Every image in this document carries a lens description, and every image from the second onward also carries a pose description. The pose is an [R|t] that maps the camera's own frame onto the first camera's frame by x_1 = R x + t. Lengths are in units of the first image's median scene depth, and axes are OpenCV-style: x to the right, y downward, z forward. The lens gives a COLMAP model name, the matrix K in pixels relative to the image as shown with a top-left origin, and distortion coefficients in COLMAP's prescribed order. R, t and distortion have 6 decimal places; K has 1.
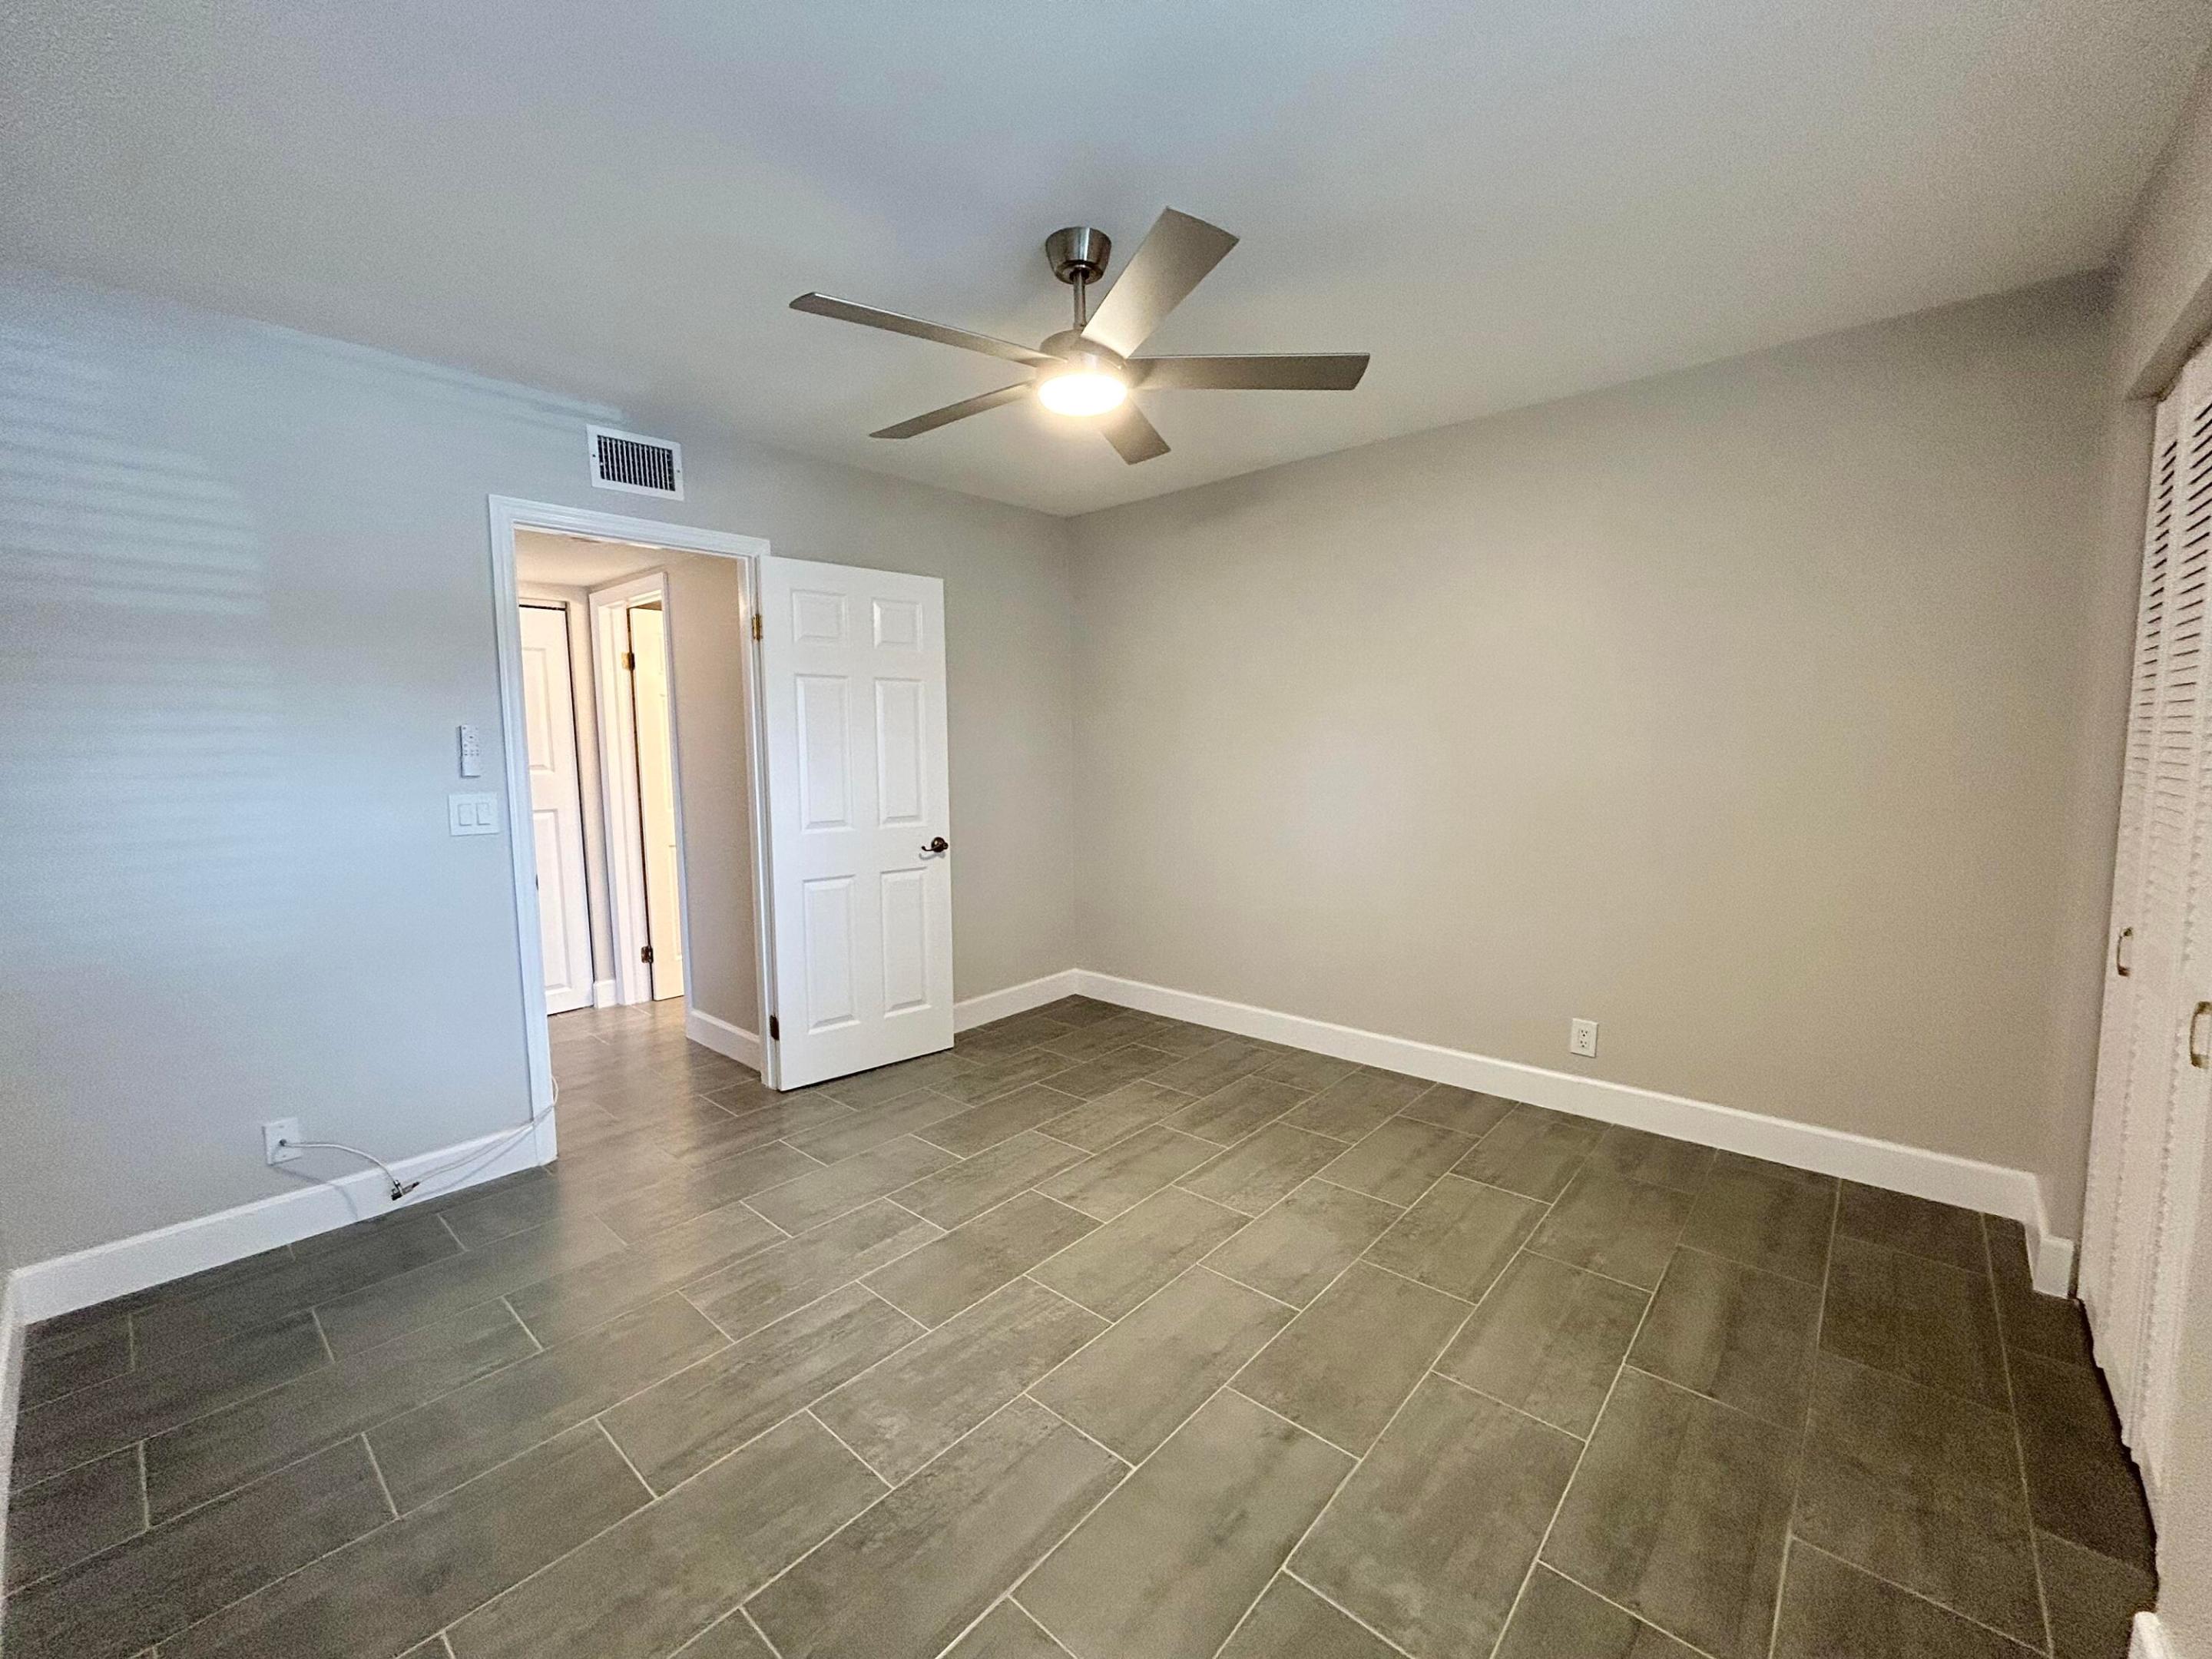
lens RADIAL K [[901.2, 0, 1106.9], [0, 901.2, 825.8], [0, 0, 1]] dist [-0.000961, 0.002218]
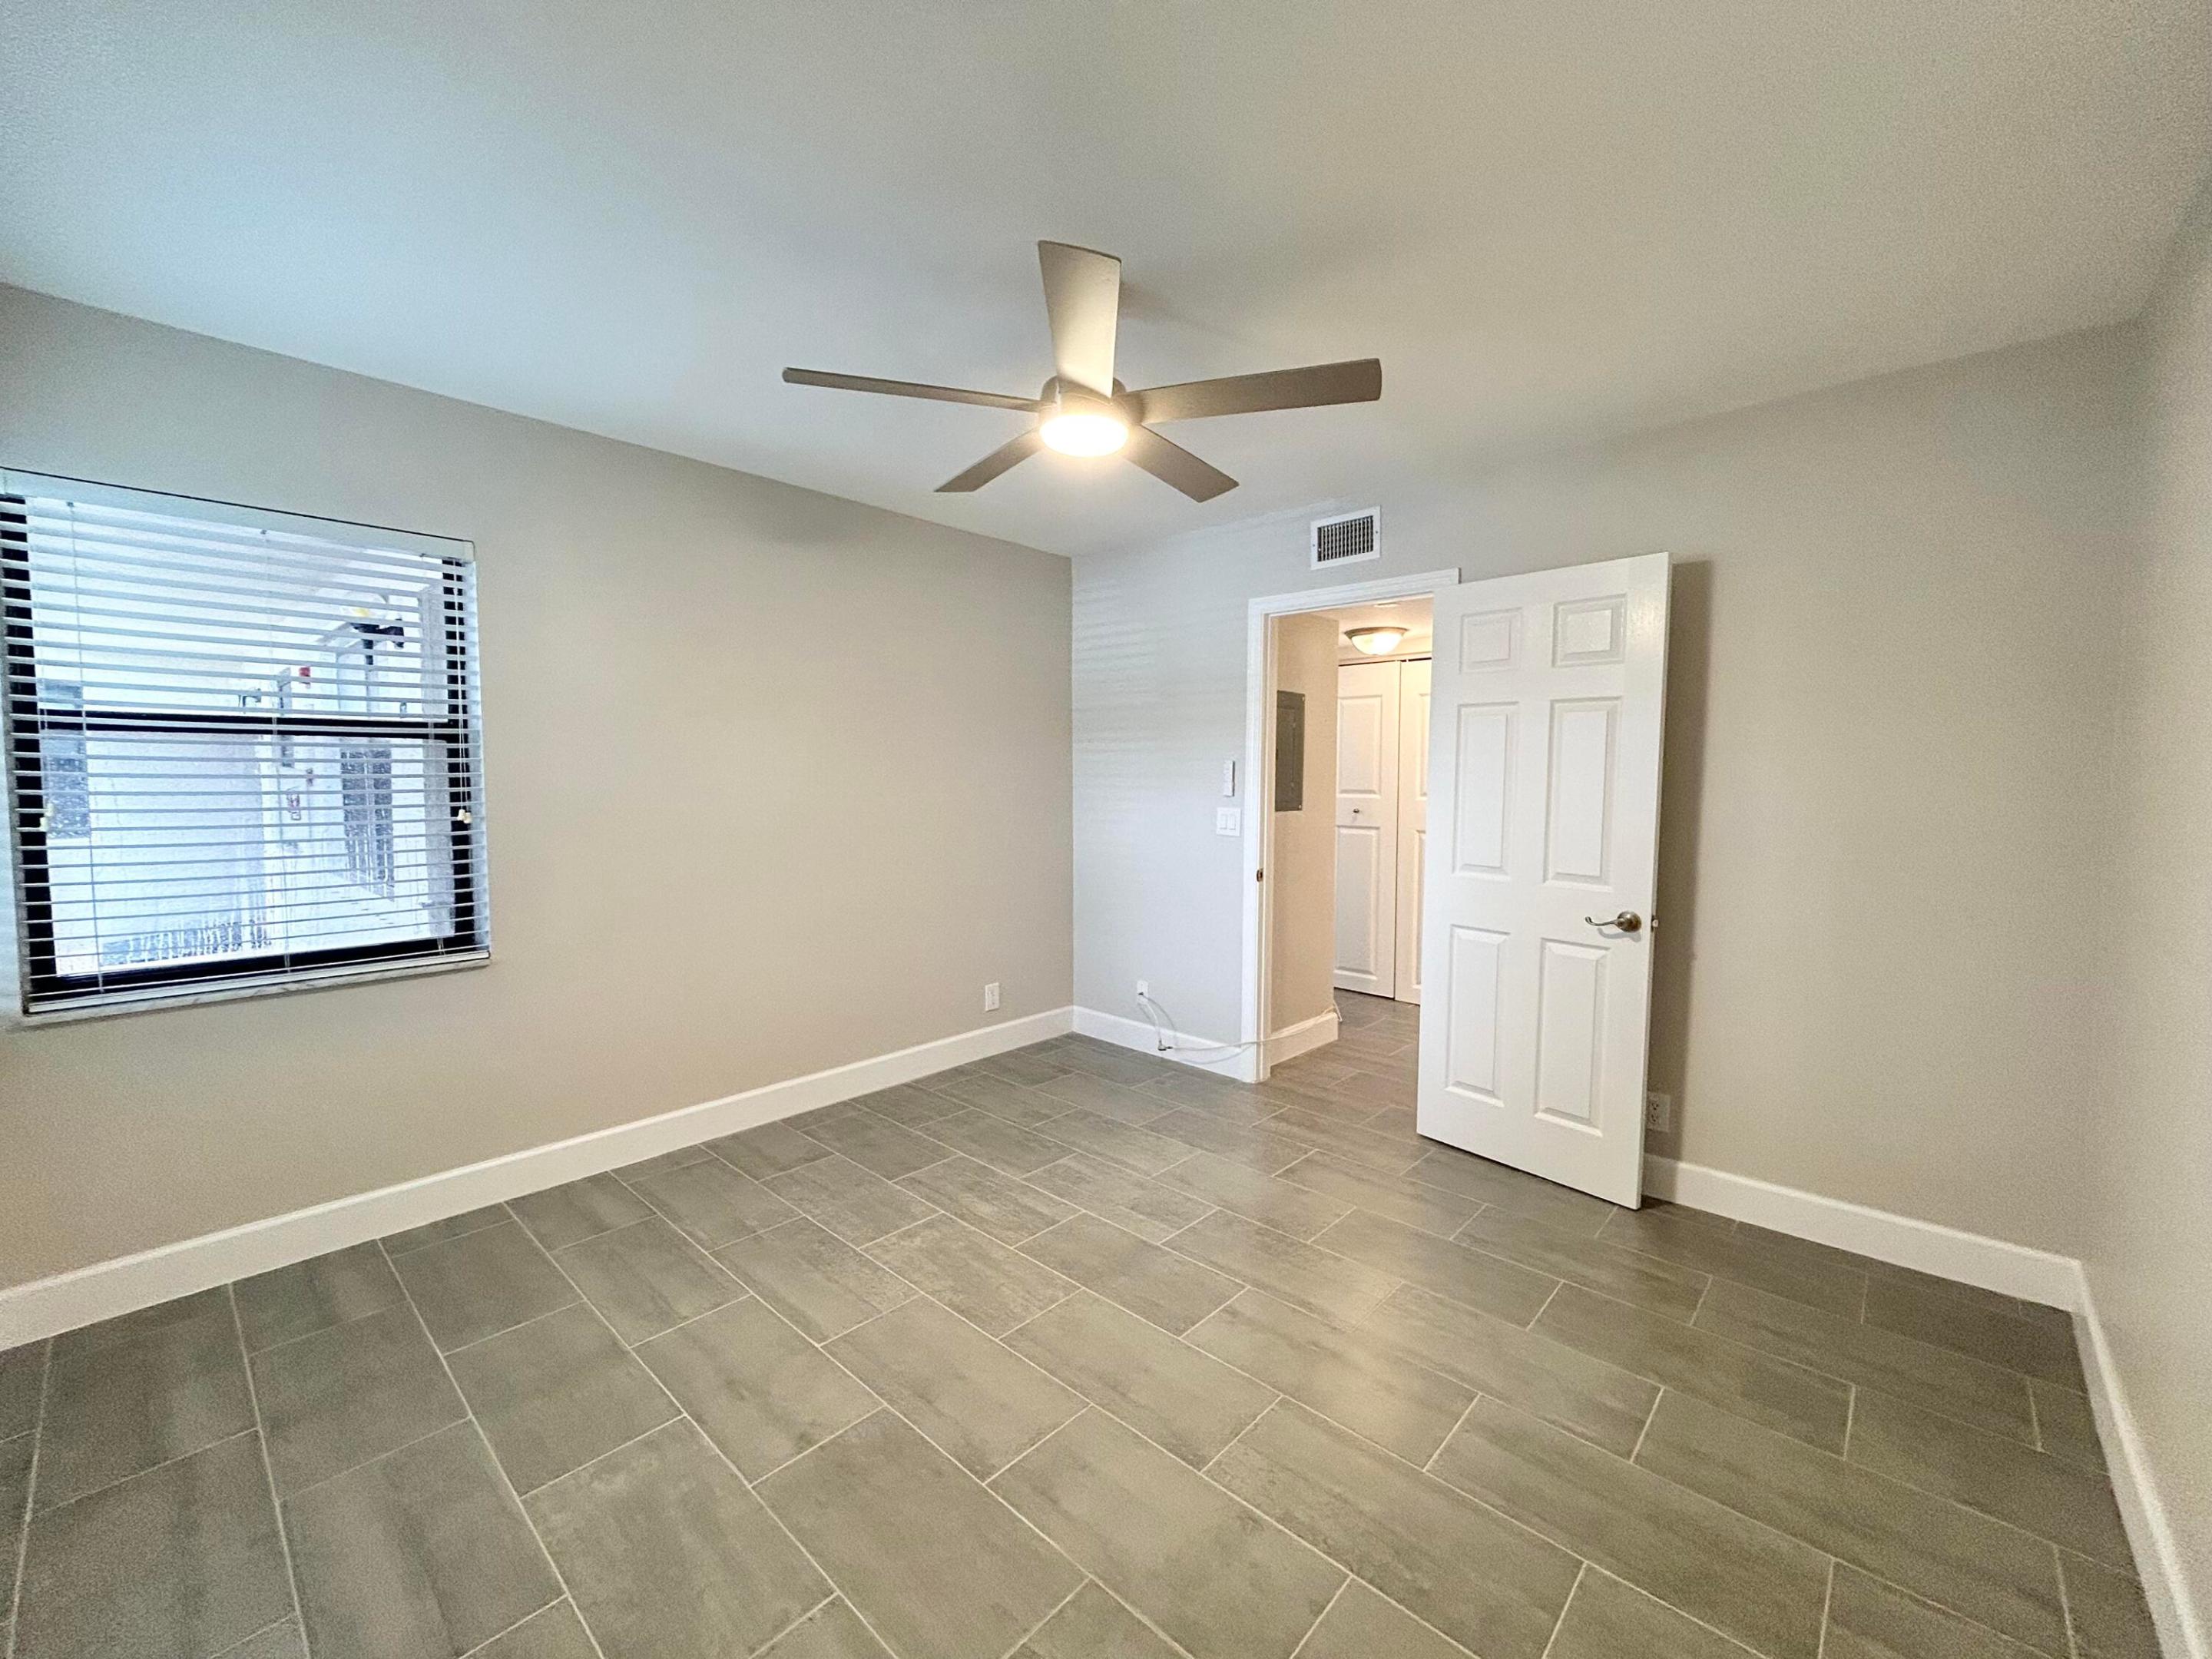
lens RADIAL K [[901.2, 0, 1107.7], [0, 901.2, 828.4], [0, 0, 1]] dist [-0.000961, 0.002218]
pose [[-0.016848, 0.075977, -0.996967, 0.810830], [-0.100324, 0.991948, 0.077289, -0.101893], [0.994812, 0.101322, -0.009090, 0.876648]]
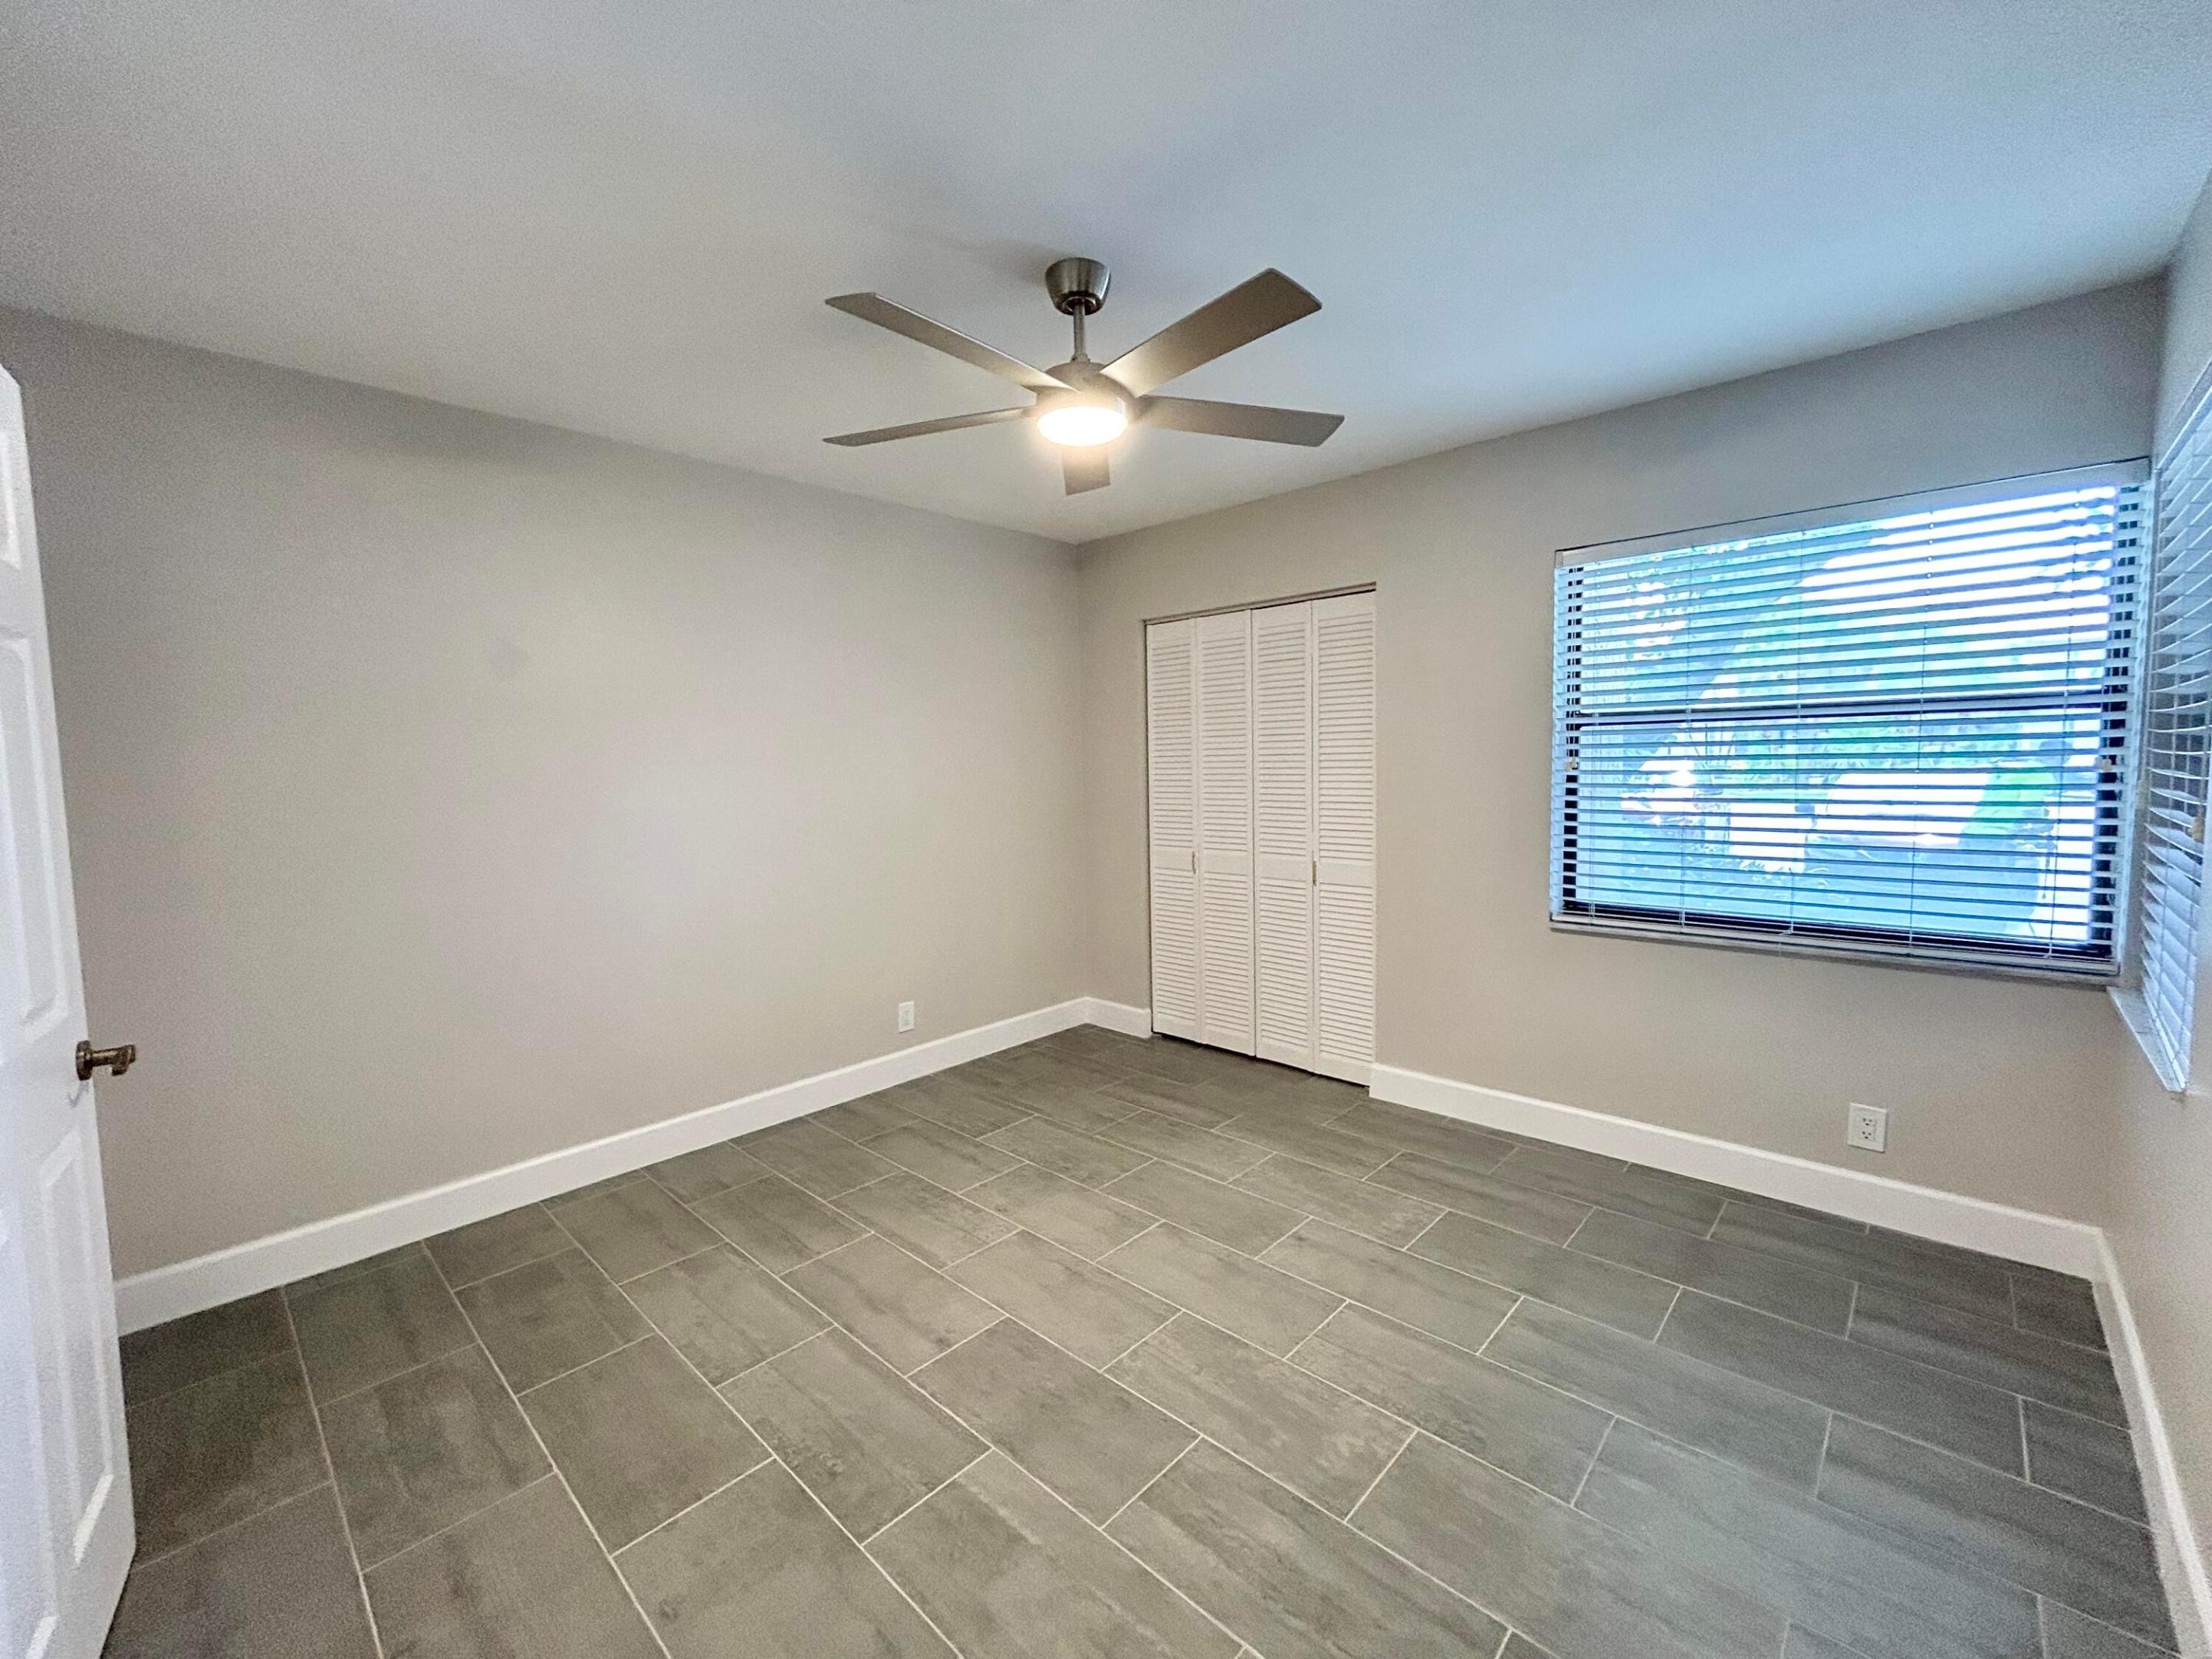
lens RADIAL K [[901.2, 0, 1102.7], [0, 901.2, 830.1], [0, 0, 1]] dist [-0.000961, 0.002218]
pose [[0.038645, -0.065707, 0.997090, -0.844243], [0.118878, 0.991052, 0.060702, -0.078184], [-0.992157, 0.116187, 0.046110, 0.796931]]
